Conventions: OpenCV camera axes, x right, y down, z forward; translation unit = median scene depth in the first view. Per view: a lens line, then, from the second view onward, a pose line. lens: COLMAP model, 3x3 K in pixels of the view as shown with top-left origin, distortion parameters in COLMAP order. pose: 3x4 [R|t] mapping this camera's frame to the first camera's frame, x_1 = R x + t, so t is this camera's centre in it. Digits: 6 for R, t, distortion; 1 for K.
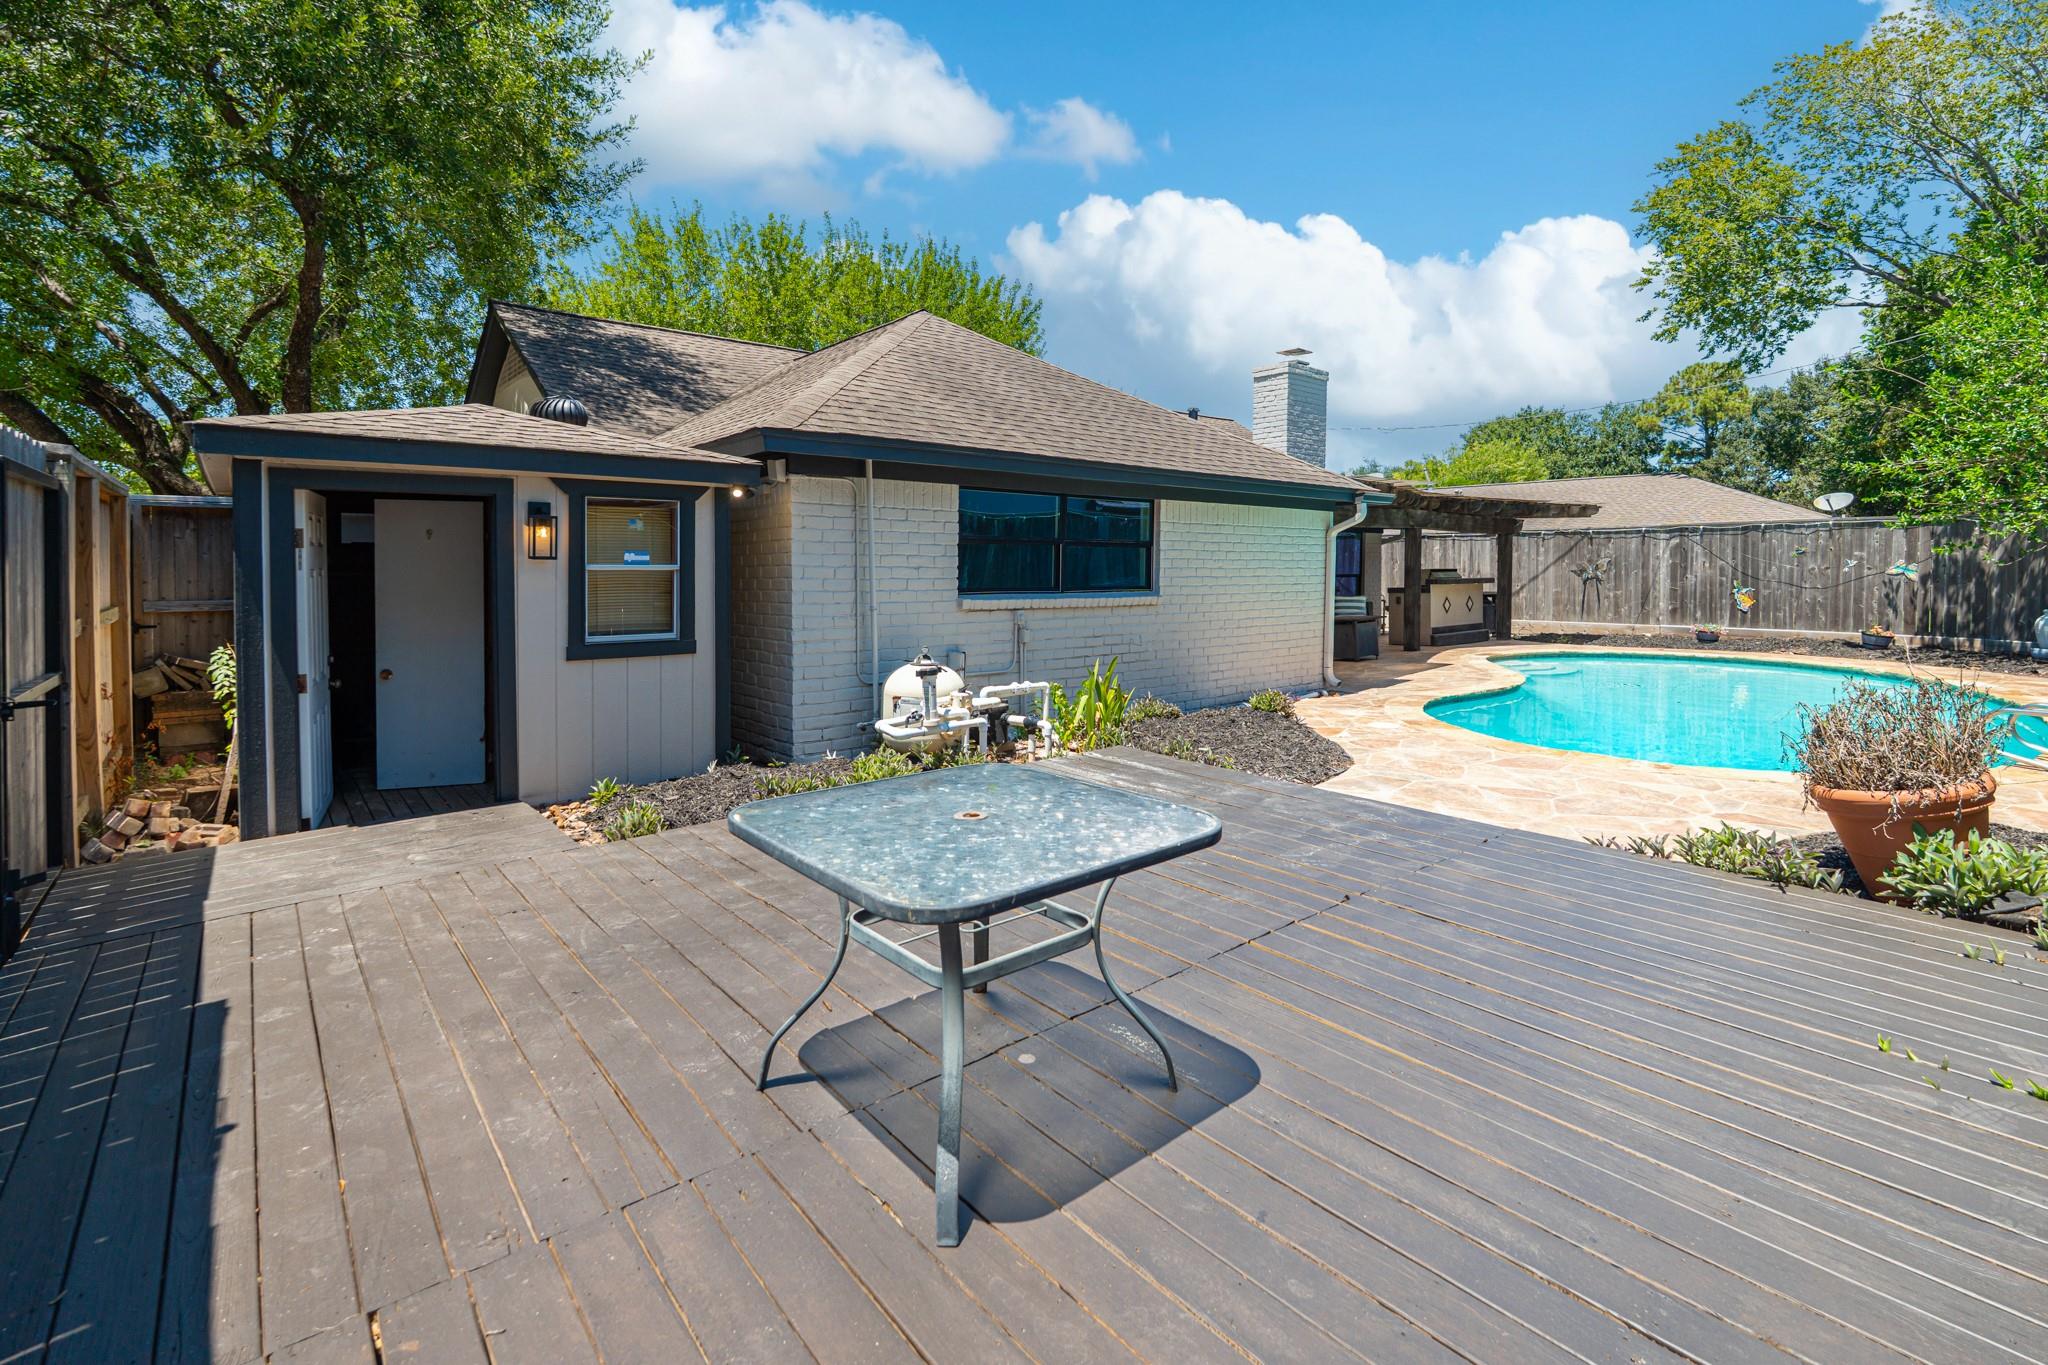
lens RADIAL K [[907.9, 0, 1029.4], [0, 907.9, 672.1], [0, 0, 1]] dist [-0.003062, -0.000742]
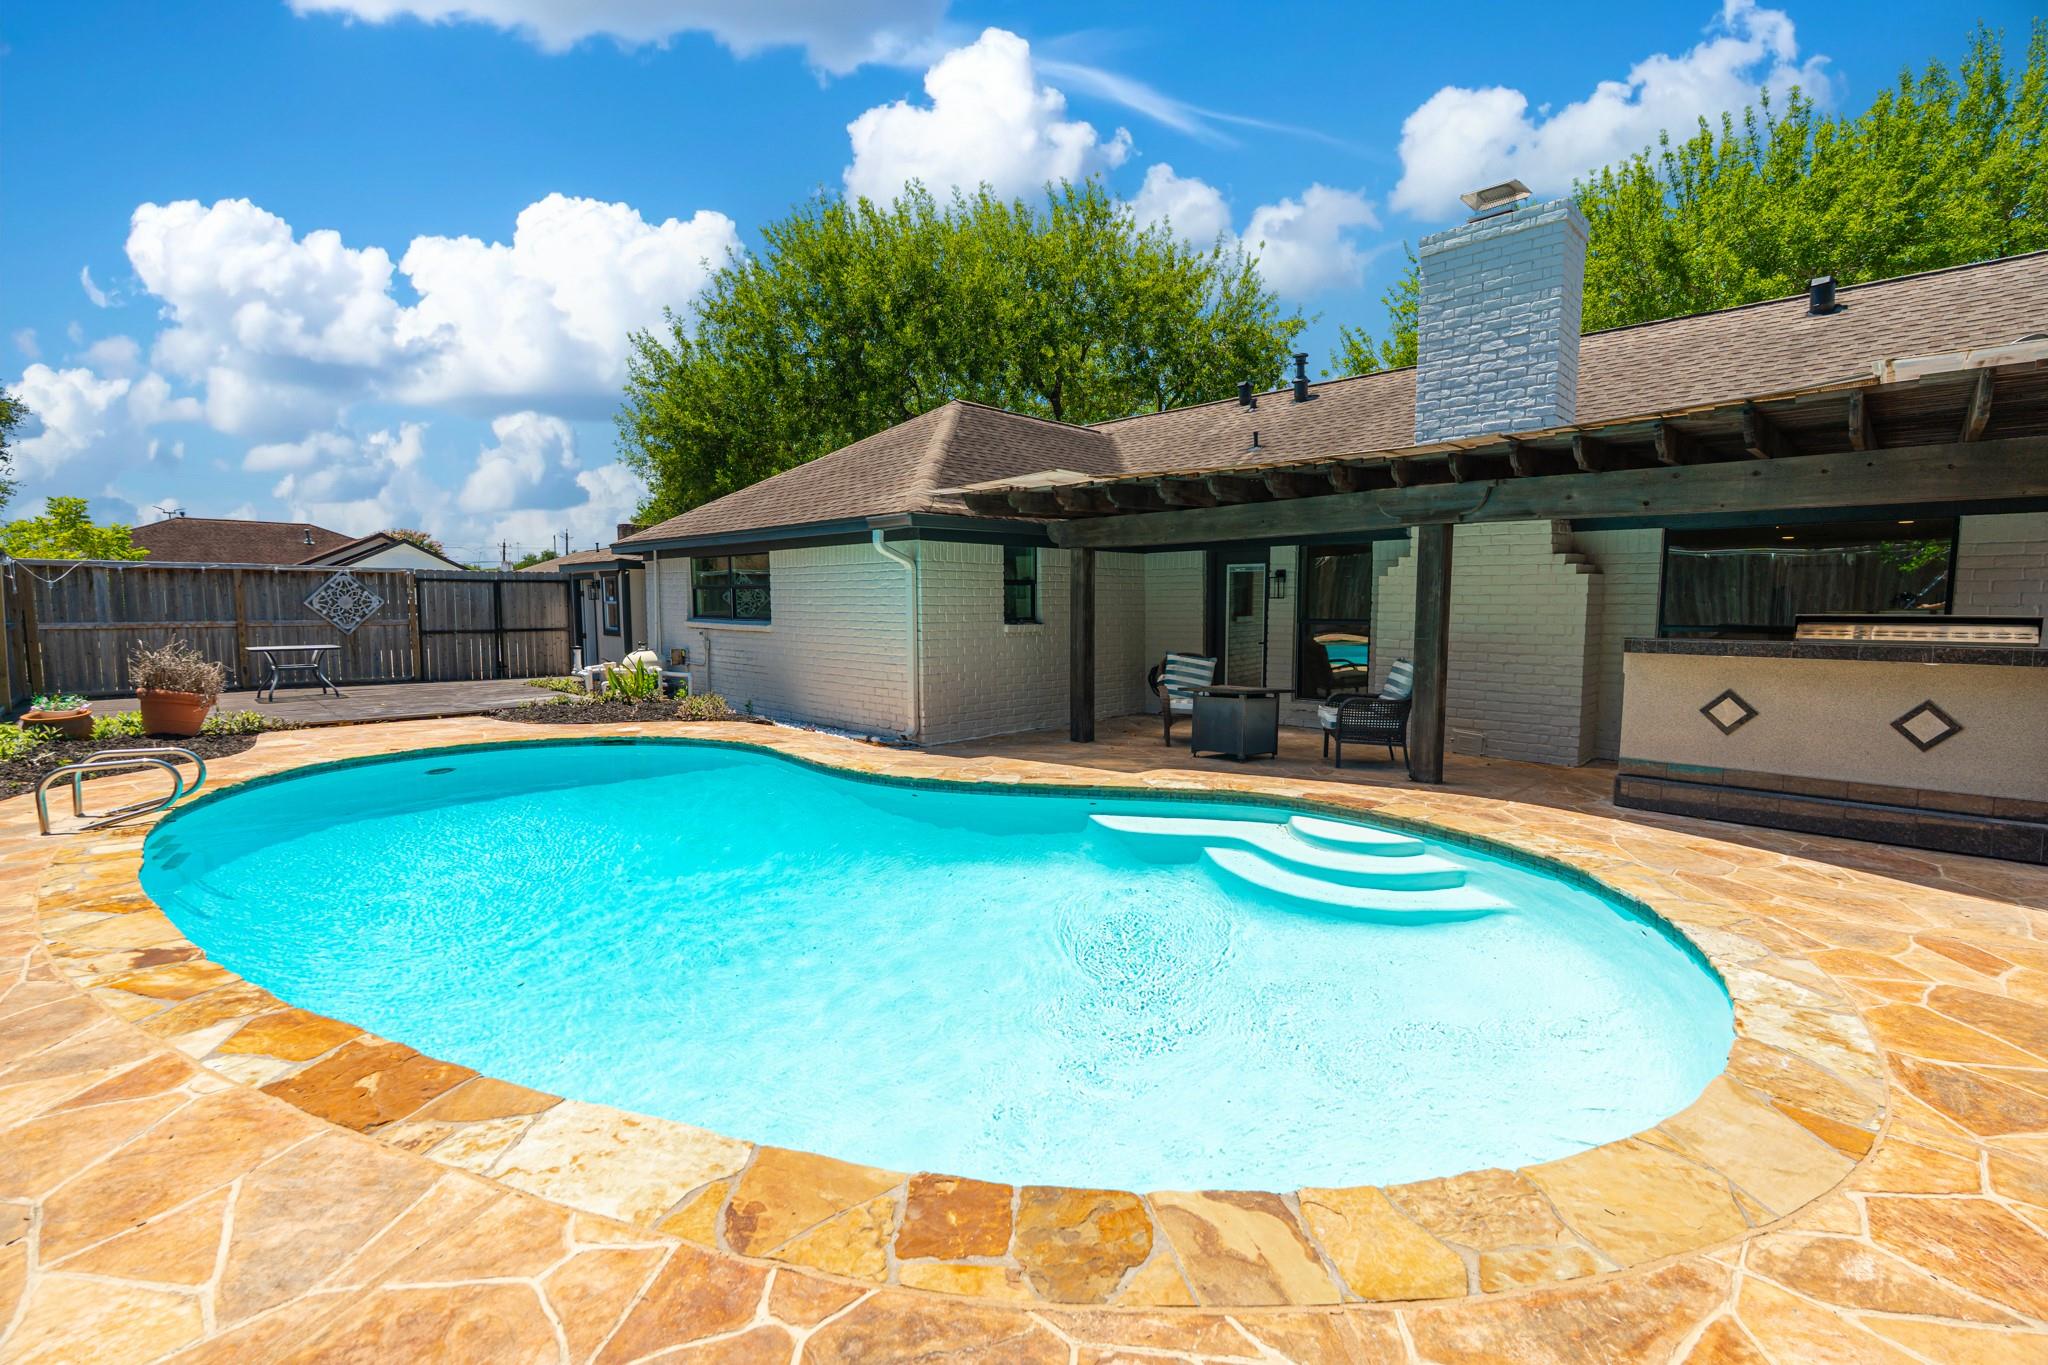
lens RADIAL K [[907.9, 0, 1020.5], [0, 907.9, 681.2], [0, 0, 1]] dist [-0.003062, -0.000742]
pose [[0.083850, 0.091395, -0.992278, 0.828311], [-0.114466, 0.990077, 0.081520, -0.085426], [0.989882, 0.106747, 0.093479, 0.699716]]
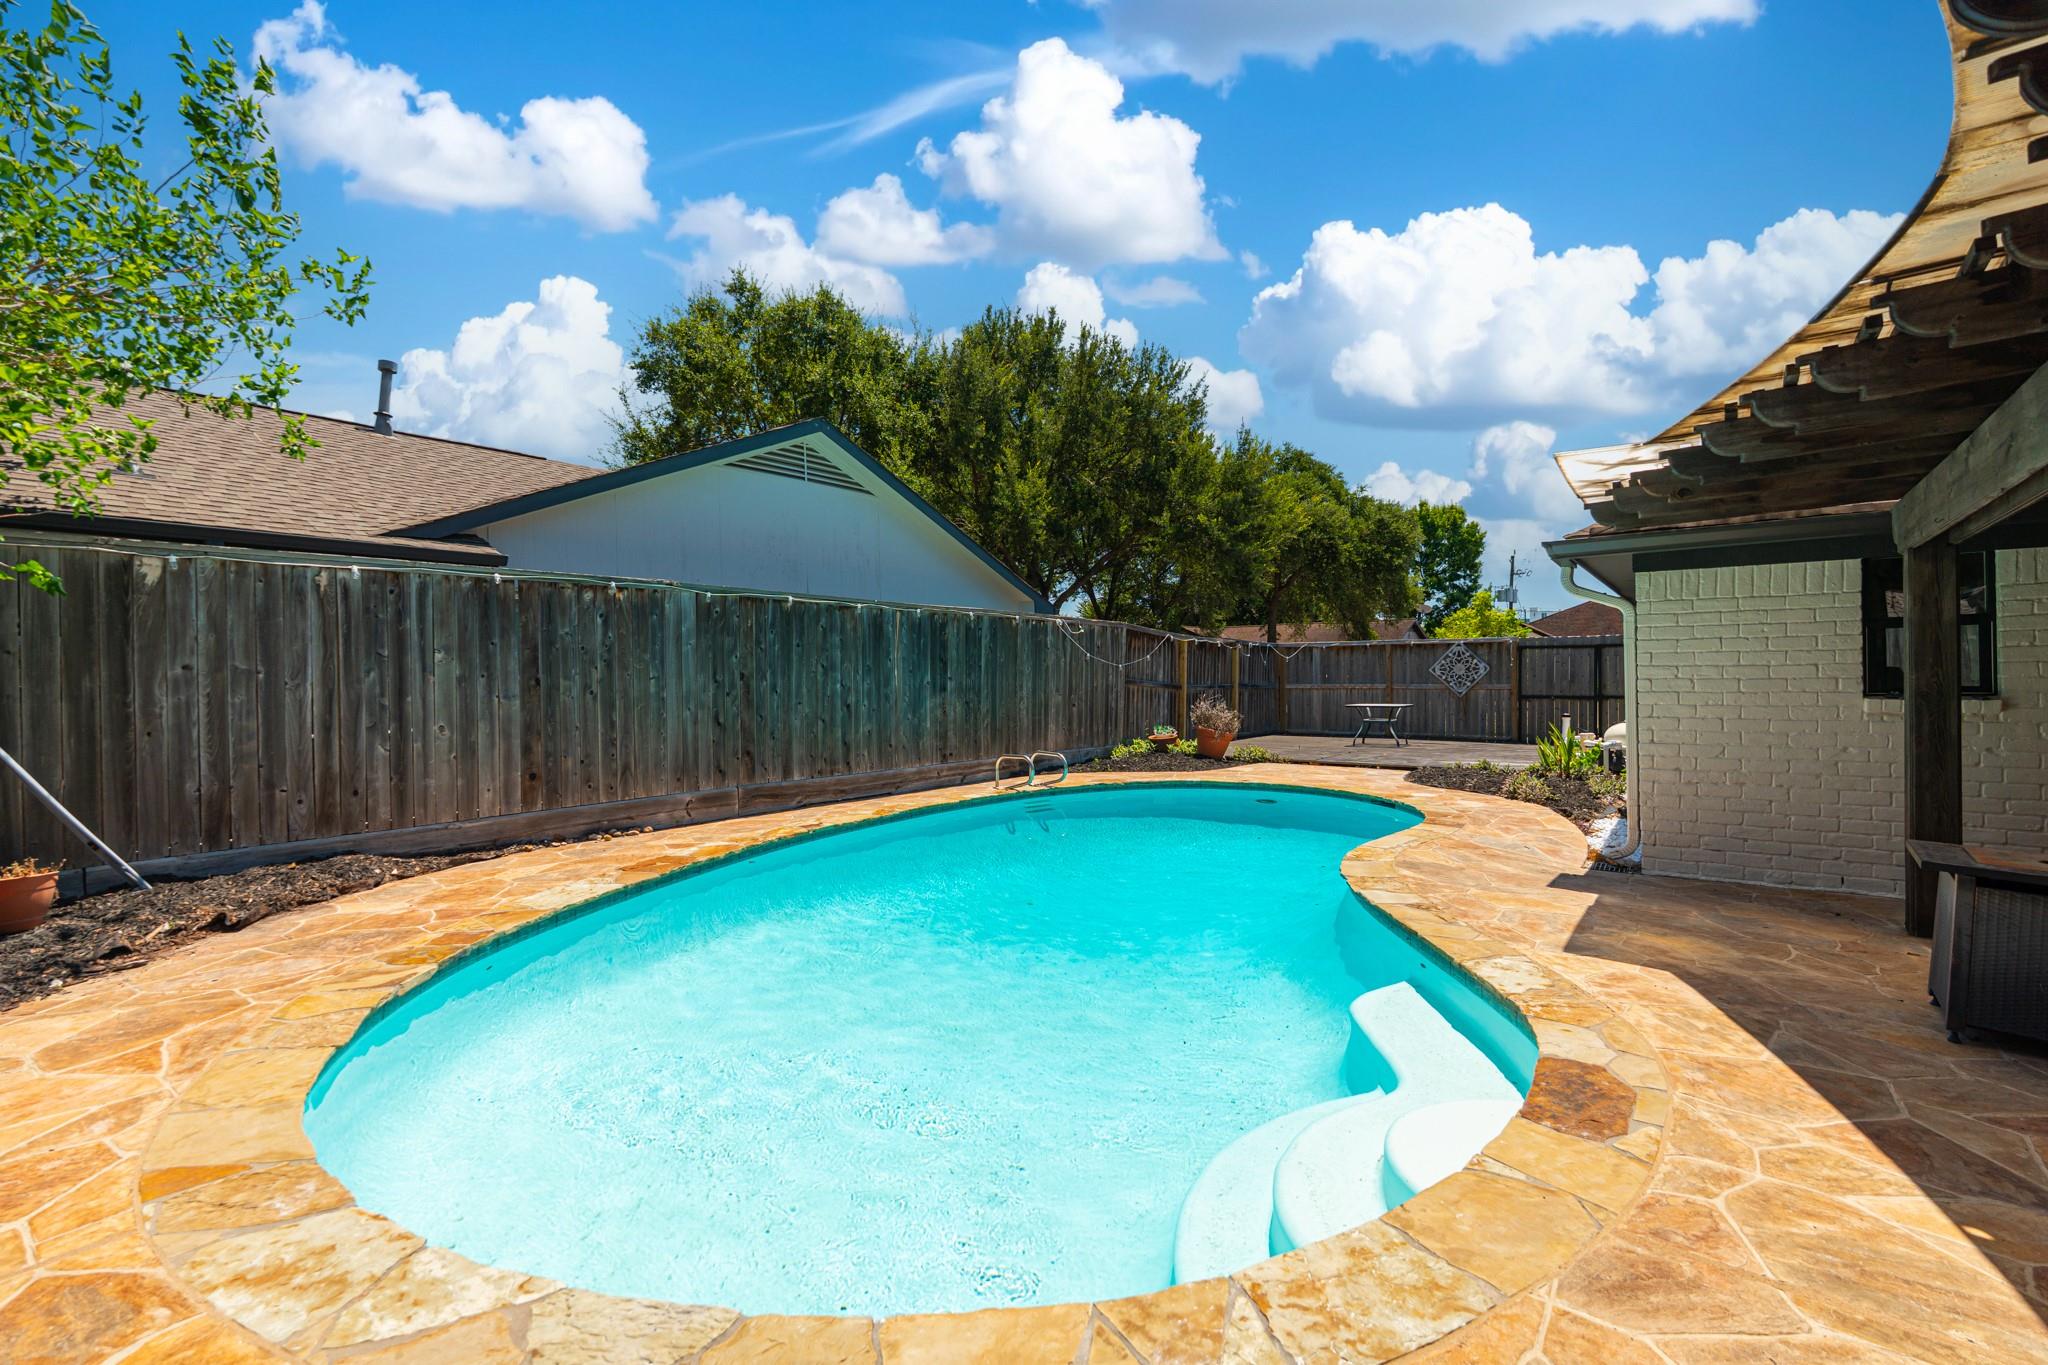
lens RADIAL K [[907.9, 0, 1012.9], [0, 907.9, 679.8], [0, 0, 1]] dist [-0.003062, -0.000742]
pose [[-0.979367, 0.013810, -0.201618, 0.606693], [-0.009977, 0.993142, 0.116491, -0.114465], [0.201844, 0.116099, -0.972512, 0.998572]]
